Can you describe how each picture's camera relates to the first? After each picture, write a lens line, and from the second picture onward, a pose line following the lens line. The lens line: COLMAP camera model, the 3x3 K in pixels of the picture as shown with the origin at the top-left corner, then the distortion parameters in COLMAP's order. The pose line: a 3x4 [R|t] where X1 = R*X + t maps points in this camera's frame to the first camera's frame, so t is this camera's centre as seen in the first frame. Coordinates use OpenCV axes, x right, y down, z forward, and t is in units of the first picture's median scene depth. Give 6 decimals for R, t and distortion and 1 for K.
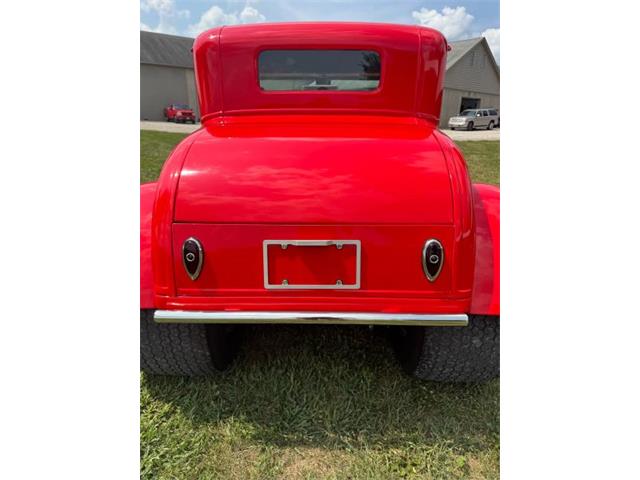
lens RADIAL K [[347.5, 0, 320.9], [0, 347.5, 243.5], [0, 0, 1]] dist [0.000159, -0.012482]
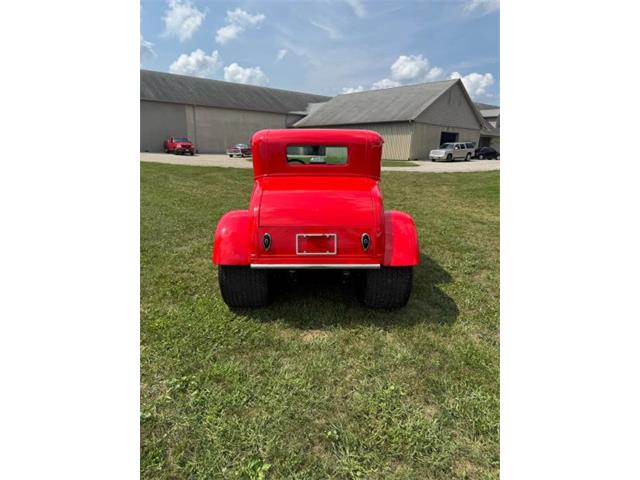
lens RADIAL K [[347.5, 0, 321.9], [0, 347.5, 239.7], [0, 0, 1]] dist [0.000159, -0.012482]
pose [[0.999552, -0.005284, 0.029469, -0.046090], [0.007822, 0.996206, -0.086675, 0.193599], [-0.028899, 0.086866, 0.995801, -1.133095]]
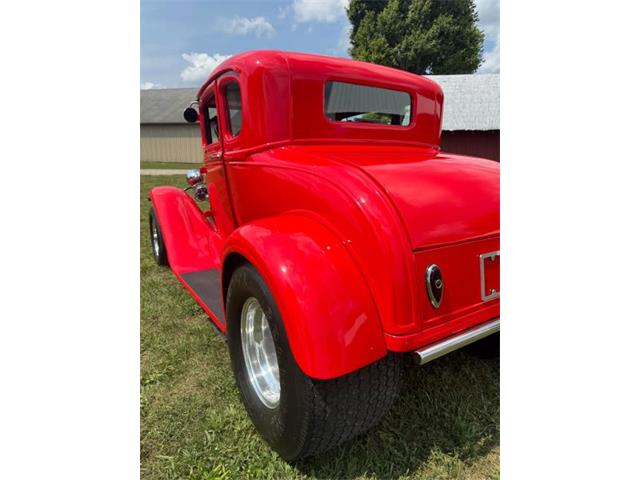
lens RADIAL K [[347.5, 0, 321.7], [0, 347.5, 237.1], [0, 0, 1]] dist [0.000159, -0.012482]
pose [[0.836826, -0.122880, 0.533501, -0.912348], [0.181822, 0.981553, -0.059120, -0.072057], [-0.516394, 0.146475, 0.843731, 0.272191]]
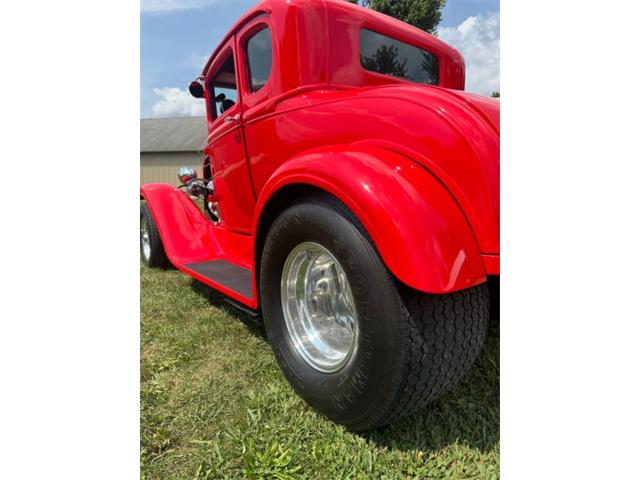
lens RADIAL K [[347.5, 0, 322.8], [0, 347.5, 239.0], [0, 0, 1]] dist [0.000159, -0.012482]
pose [[0.791436, -0.100817, 0.602881, -1.035061], [0.216434, 0.968626, -0.122146, 0.101591], [-0.571651, 0.227155, 0.788426, 0.531804]]
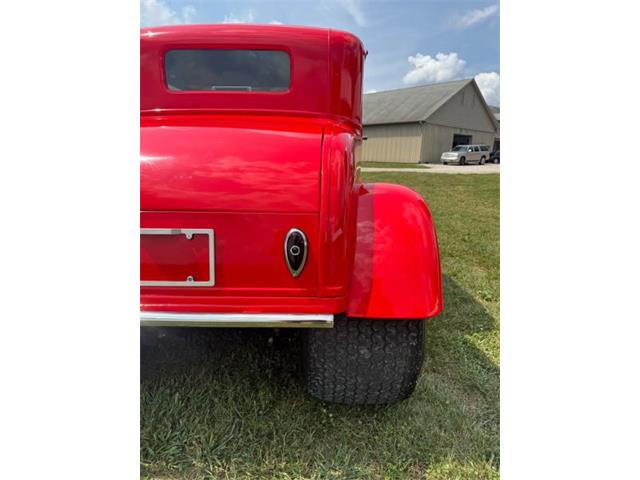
lens RADIAL K [[347.5, 0, 321.4], [0, 347.5, 243.7], [0, 0, 1]] dist [0.000159, -0.012482]
pose [[0.999992, 0.003750, 0.001660, 0.310255], [-0.003575, 0.995433, -0.095400, 0.087358], [-0.002010, 0.095393, 0.995438, 0.094745]]
